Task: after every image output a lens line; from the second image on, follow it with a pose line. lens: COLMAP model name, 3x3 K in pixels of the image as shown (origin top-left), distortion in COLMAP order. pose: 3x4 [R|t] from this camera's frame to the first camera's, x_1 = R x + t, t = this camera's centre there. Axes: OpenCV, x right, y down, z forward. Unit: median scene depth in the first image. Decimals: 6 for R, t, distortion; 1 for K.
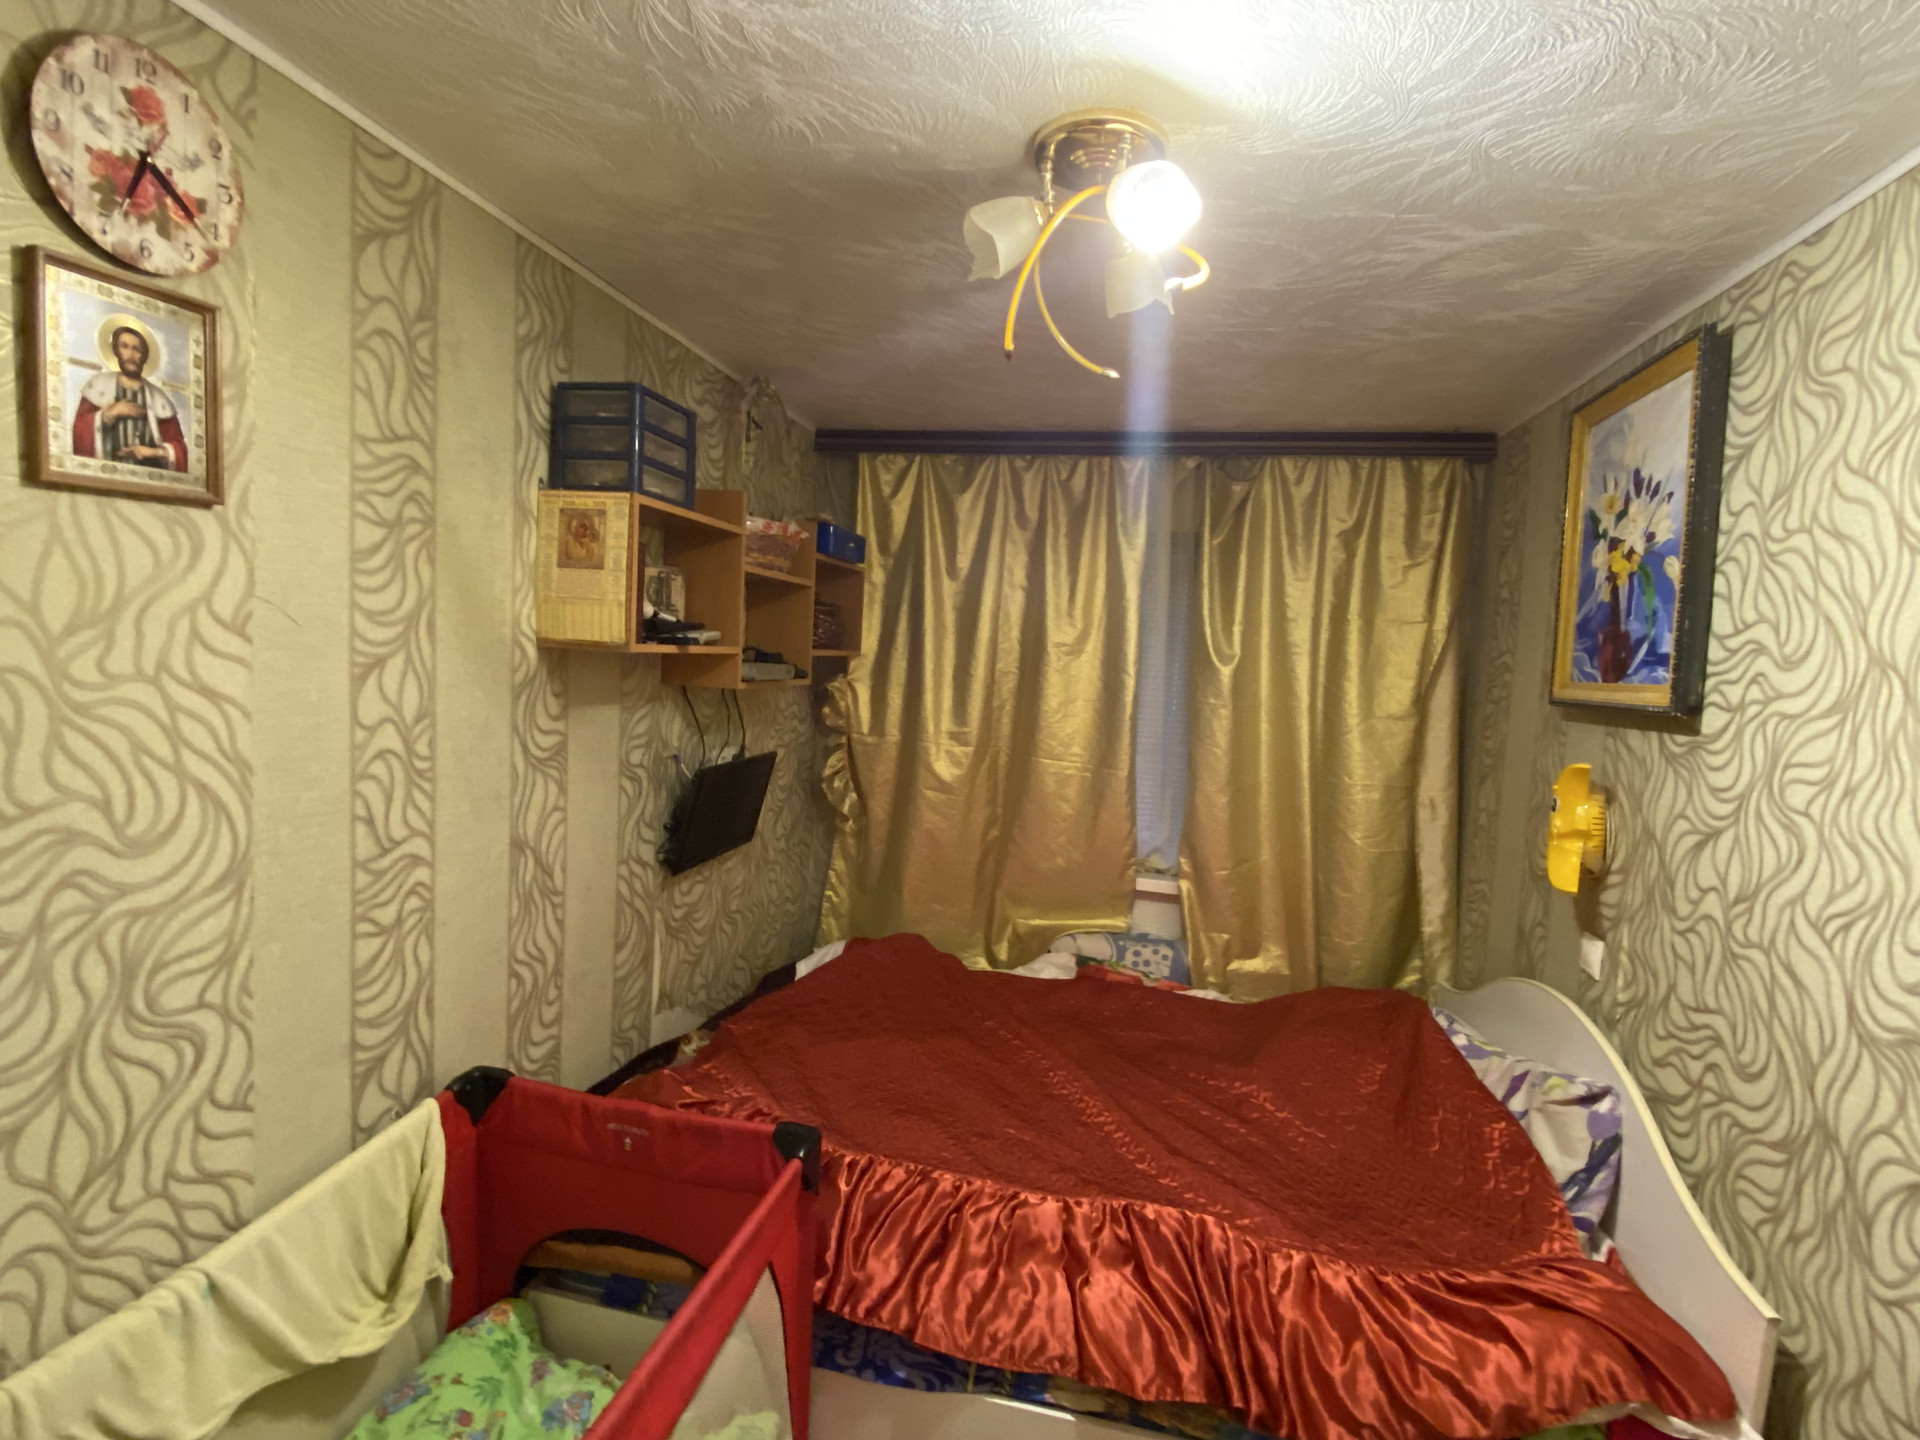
lens RADIAL K [[901.1, 0, 968.6], [0, 901.1, 707.9], [0, 0, 1]] dist [0.030818, -0.025183]
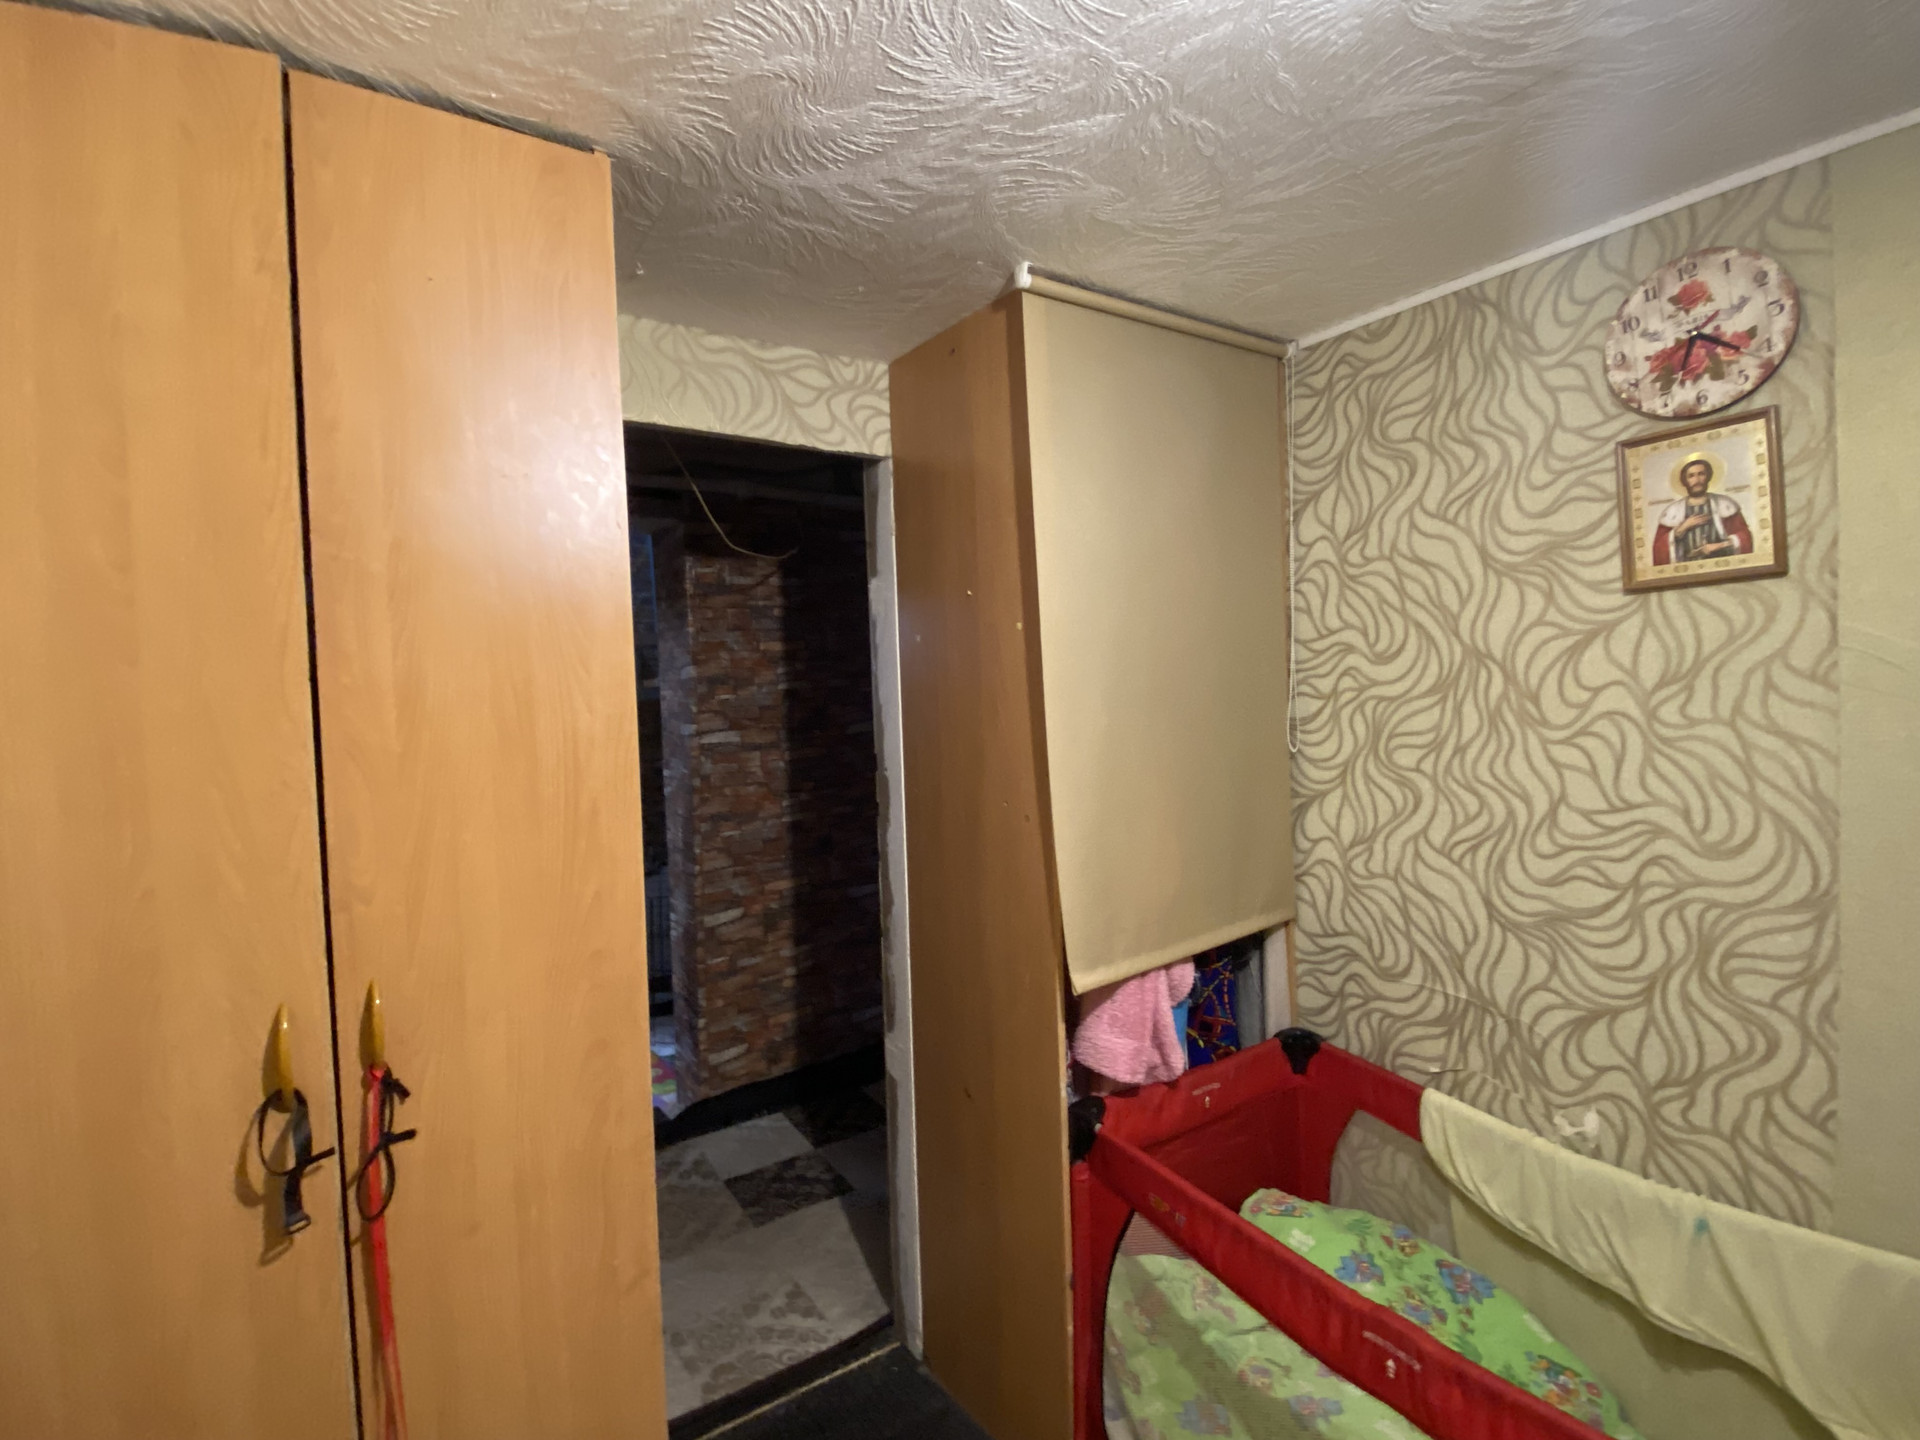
lens RADIAL K [[901.1, 0, 968.6], [0, 901.1, 707.9], [0, 0, 1]] dist [0.030818, -0.025183]
pose [[-0.700441, -0.016917, -0.713510, 0.781350], [-0.053288, 0.998168, 0.028646, -0.032481], [0.711718, 0.058086, -0.700059, 1.181912]]
